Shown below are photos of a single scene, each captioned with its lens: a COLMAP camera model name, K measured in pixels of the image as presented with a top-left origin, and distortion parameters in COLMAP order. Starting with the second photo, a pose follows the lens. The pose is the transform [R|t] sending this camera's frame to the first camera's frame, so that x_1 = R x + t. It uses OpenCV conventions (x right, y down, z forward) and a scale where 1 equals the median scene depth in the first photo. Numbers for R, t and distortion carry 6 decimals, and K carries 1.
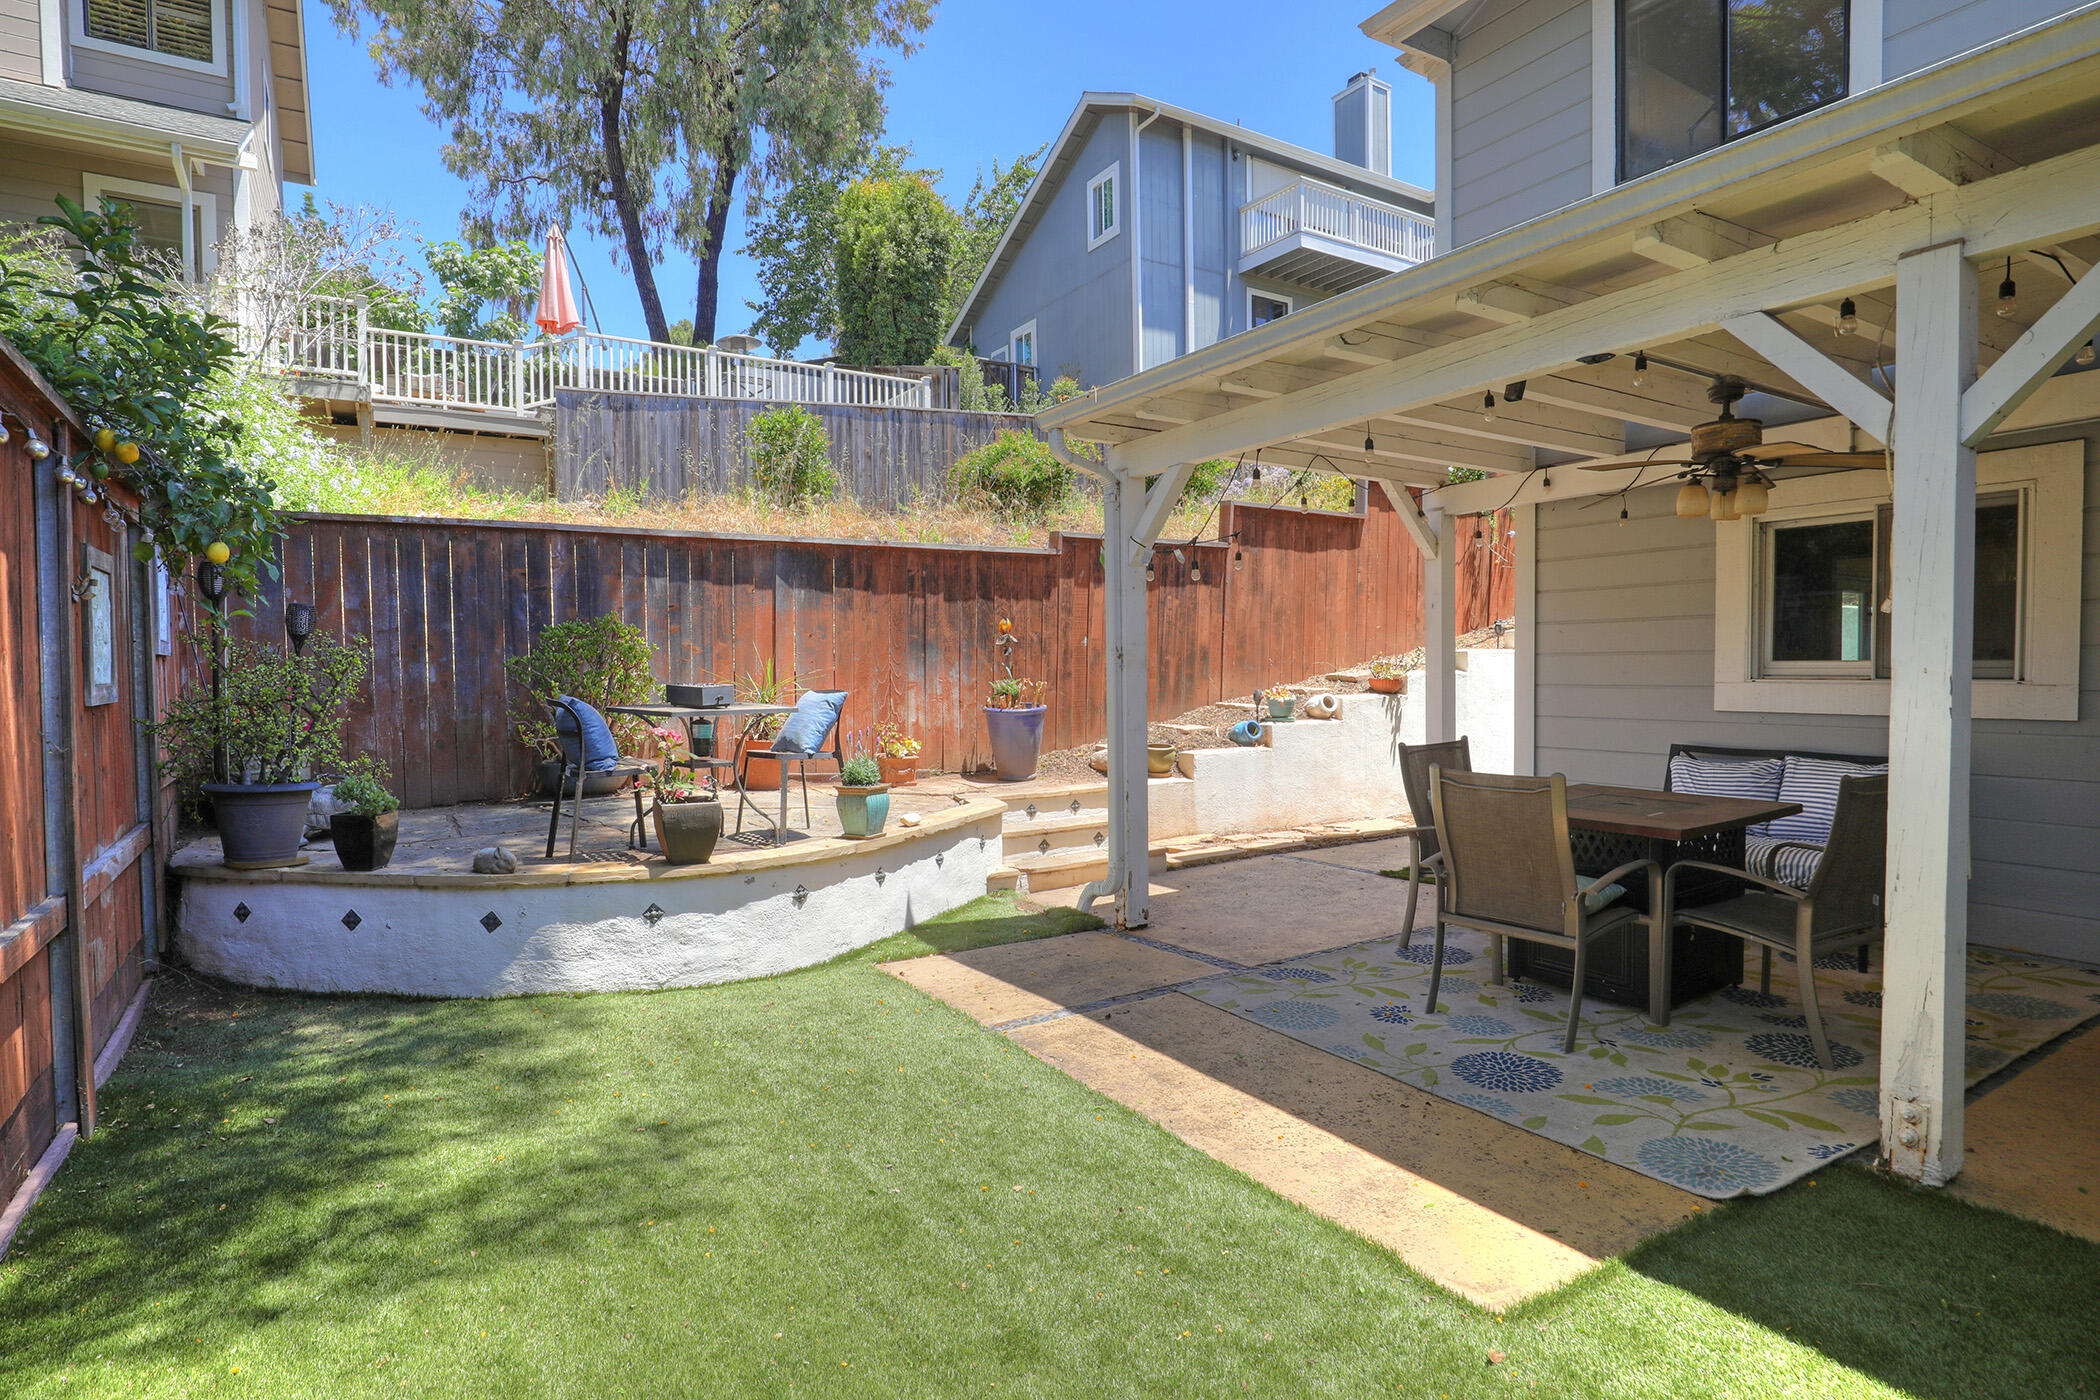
lens RADIAL K [[1119.2, 0, 1067.2], [0, 1119.2, 703.5], [0, 0, 1]] dist [-0.022797, 0.001362]
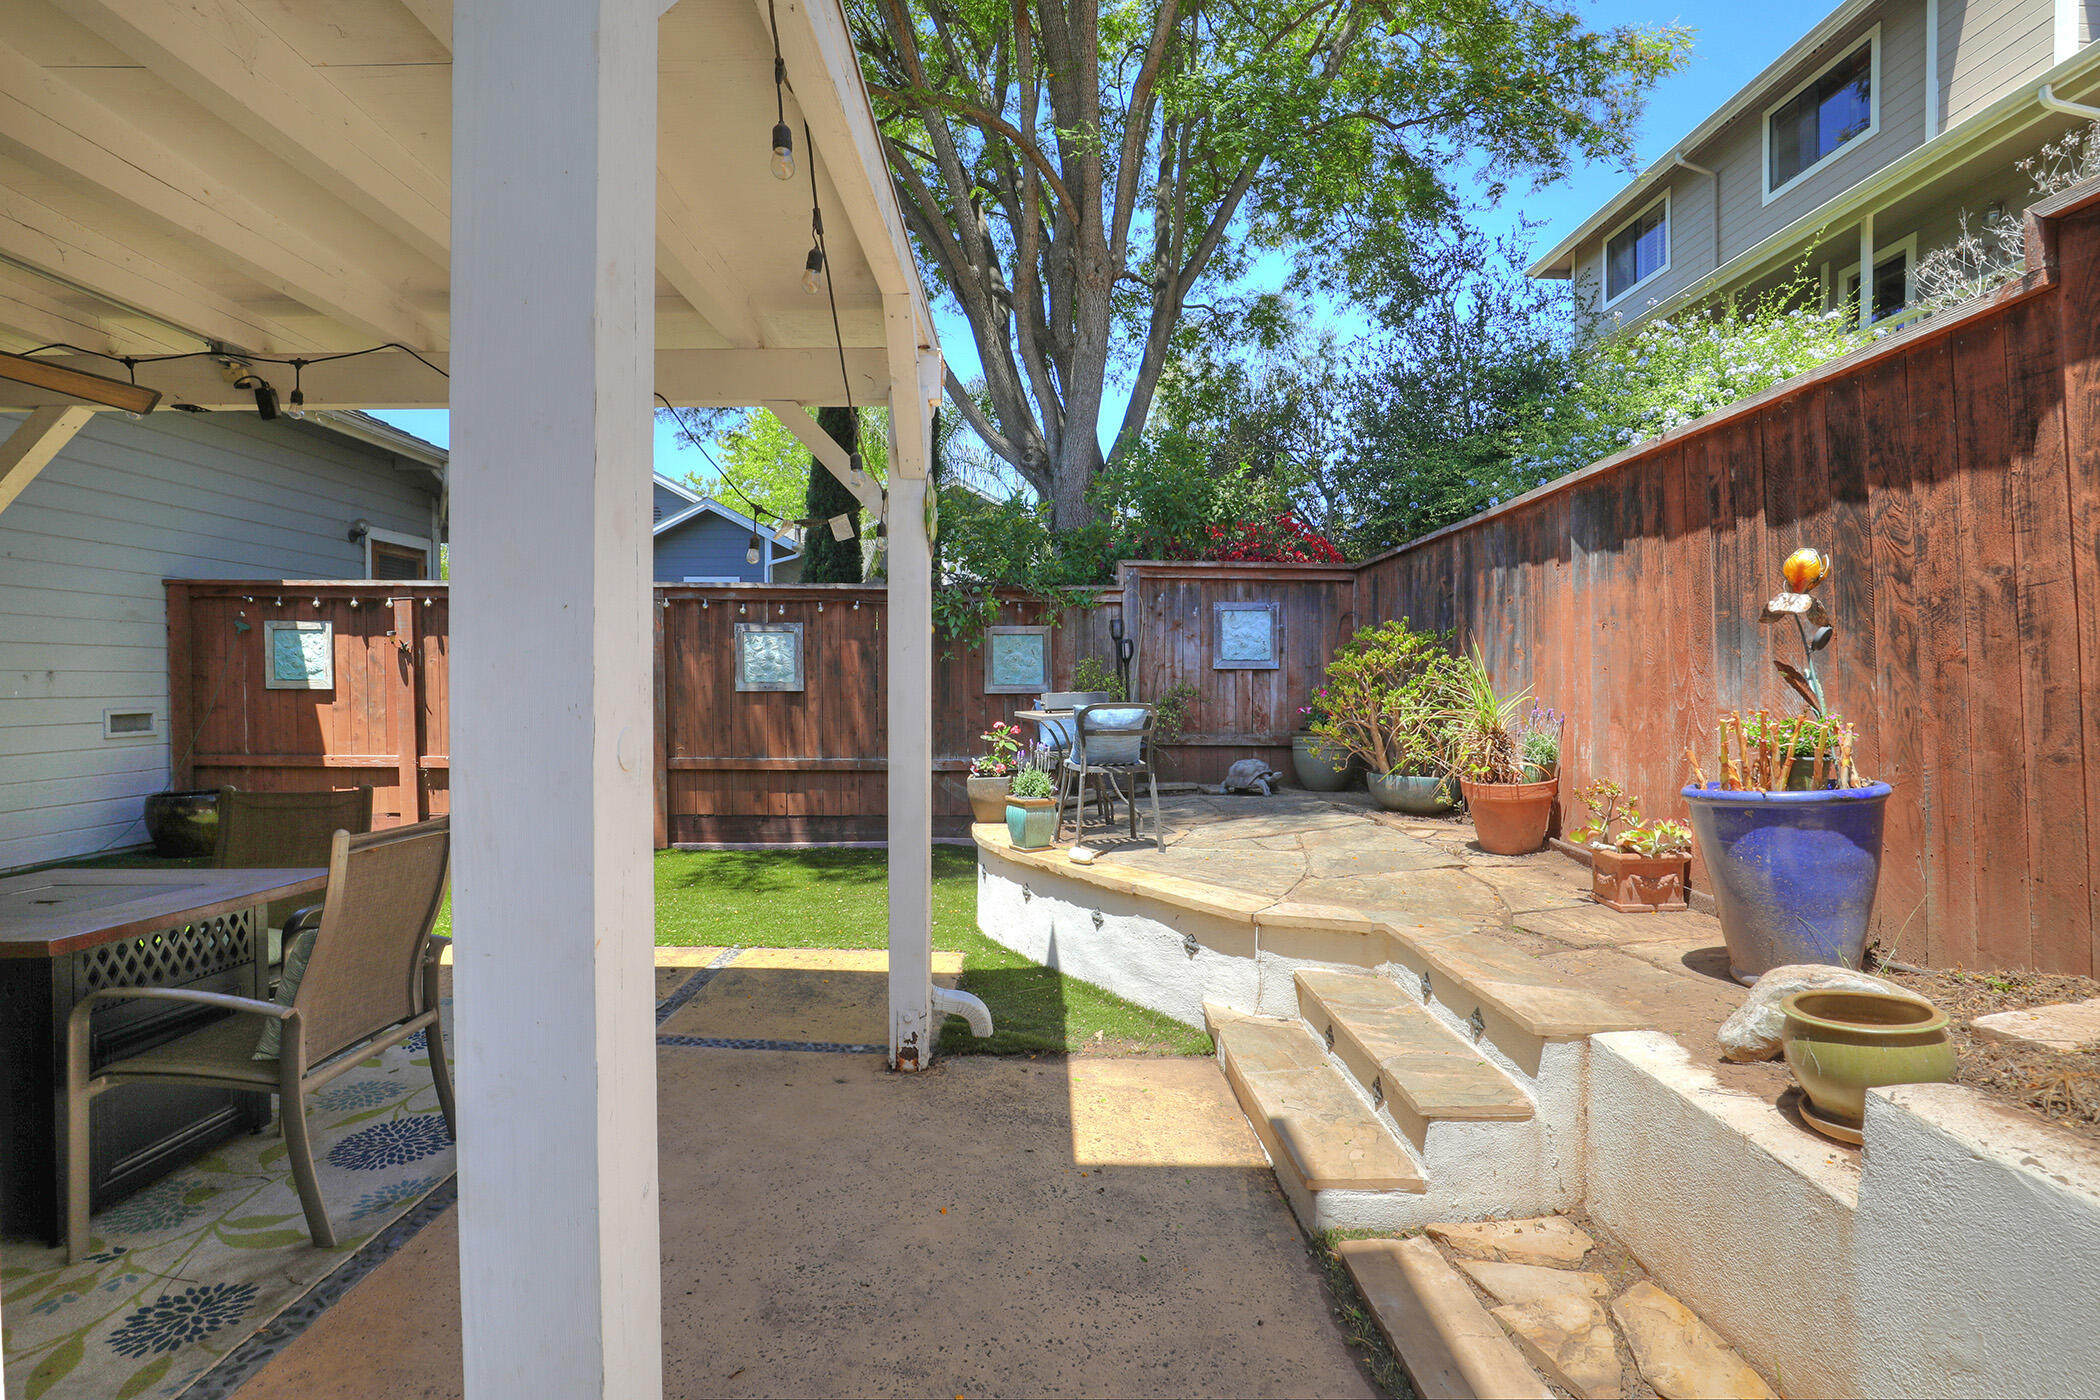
lens RADIAL K [[974.7, 0, 1055.9], [0, 974.7, 708.2], [0, 0, 1]] dist [-0.034293, 0.006512]
pose [[-0.544899, 0.030736, -0.837938, 0.367153], [-0.025506, 0.998258, 0.053203, -0.035821], [0.838114, 0.050363, -0.543166, 1.017196]]
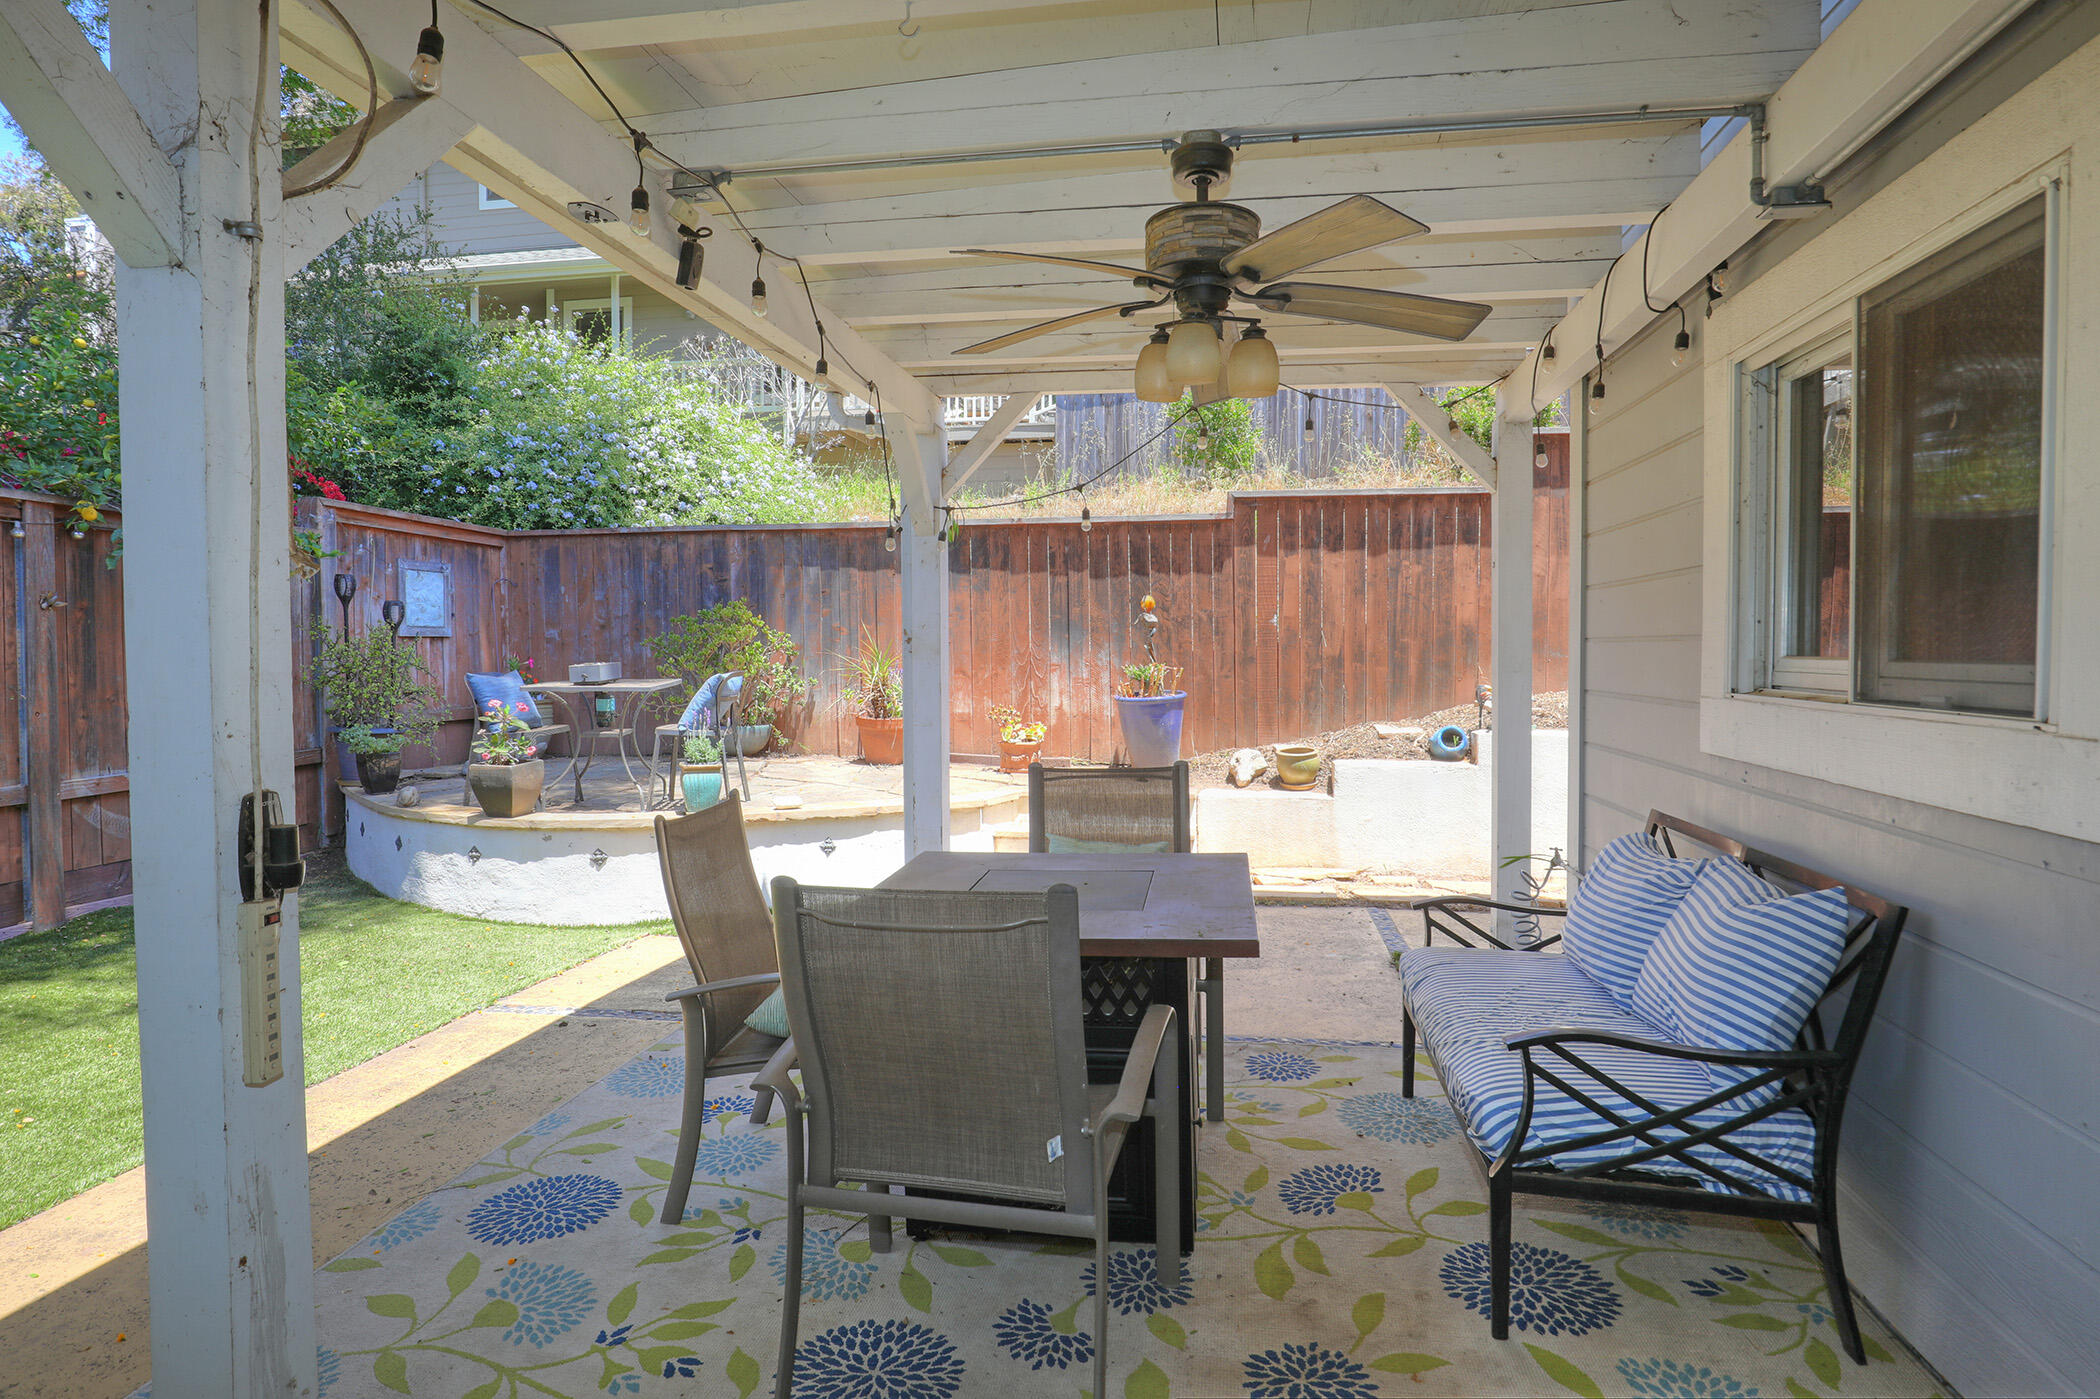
lens RADIAL K [[1119.2, 0, 1068.7], [0, 1119.2, 684.6], [0, 0, 1]] dist [-0.022797, 0.001362]
pose [[0.743961, 0.031846, -0.667464, 0.520309], [-0.029253, 0.999458, 0.015080, -0.017583], [0.667582, 0.008307, 0.744490, 0.312506]]
